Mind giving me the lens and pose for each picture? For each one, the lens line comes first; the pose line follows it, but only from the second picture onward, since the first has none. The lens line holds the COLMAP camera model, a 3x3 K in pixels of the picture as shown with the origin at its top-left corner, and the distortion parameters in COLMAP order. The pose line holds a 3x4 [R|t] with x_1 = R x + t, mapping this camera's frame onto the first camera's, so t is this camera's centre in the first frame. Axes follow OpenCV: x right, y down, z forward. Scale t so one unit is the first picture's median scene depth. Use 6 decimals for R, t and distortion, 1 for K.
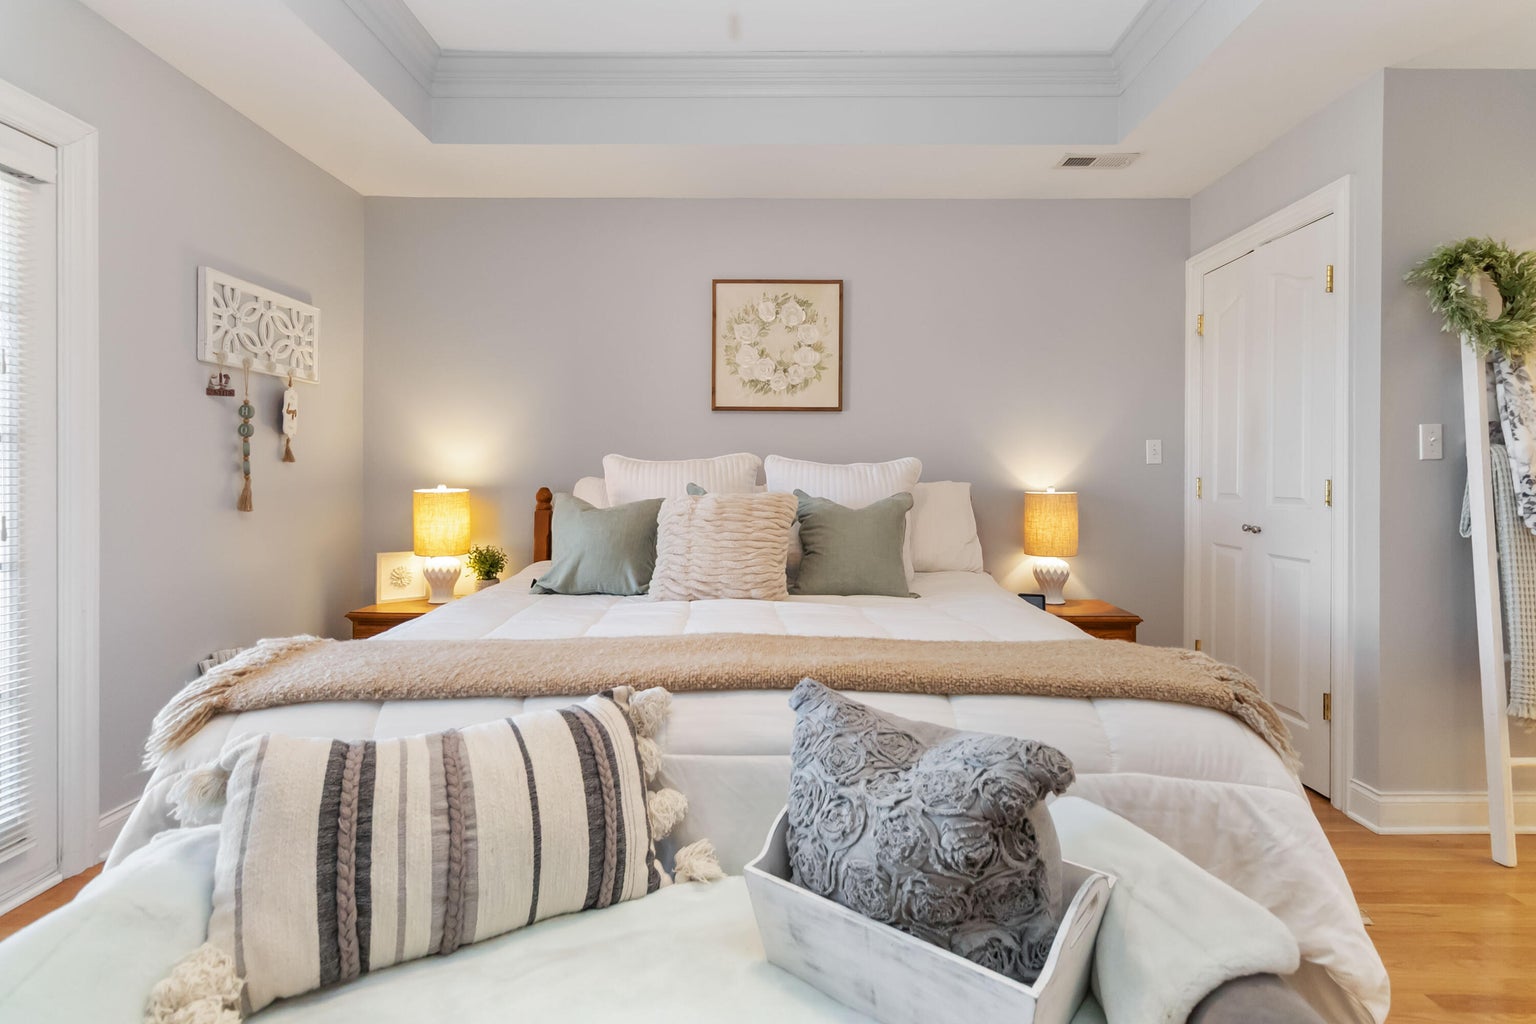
lens RADIAL K [[744.7, 0, 782.2], [0, 744.7, 489.3], [0, 0, 1]] dist [0.001664, 0.001972]
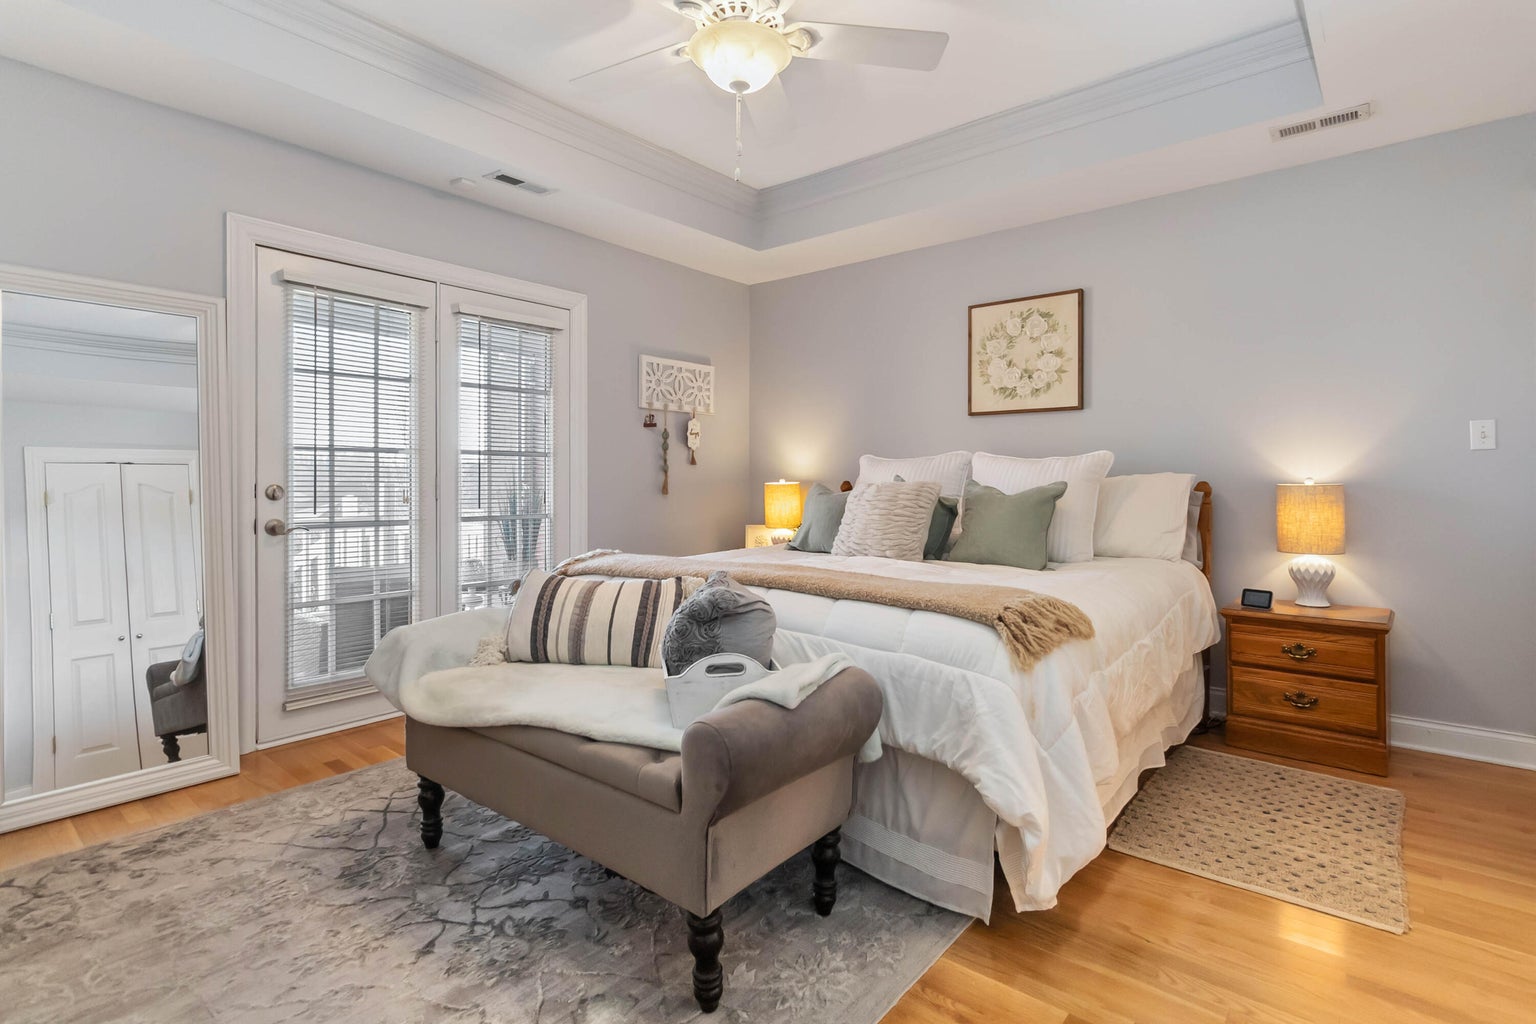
lens RADIAL K [[744.7, 0, 773.6], [0, 744.7, 495.9], [0, 0, 1]] dist [0.001664, 0.001972]
pose [[0.776002, 0.009320, -0.630662, 0.507177], [-0.006373, 0.999956, 0.006936, 0.019407], [0.630699, -0.001363, 0.776027, -0.149837]]
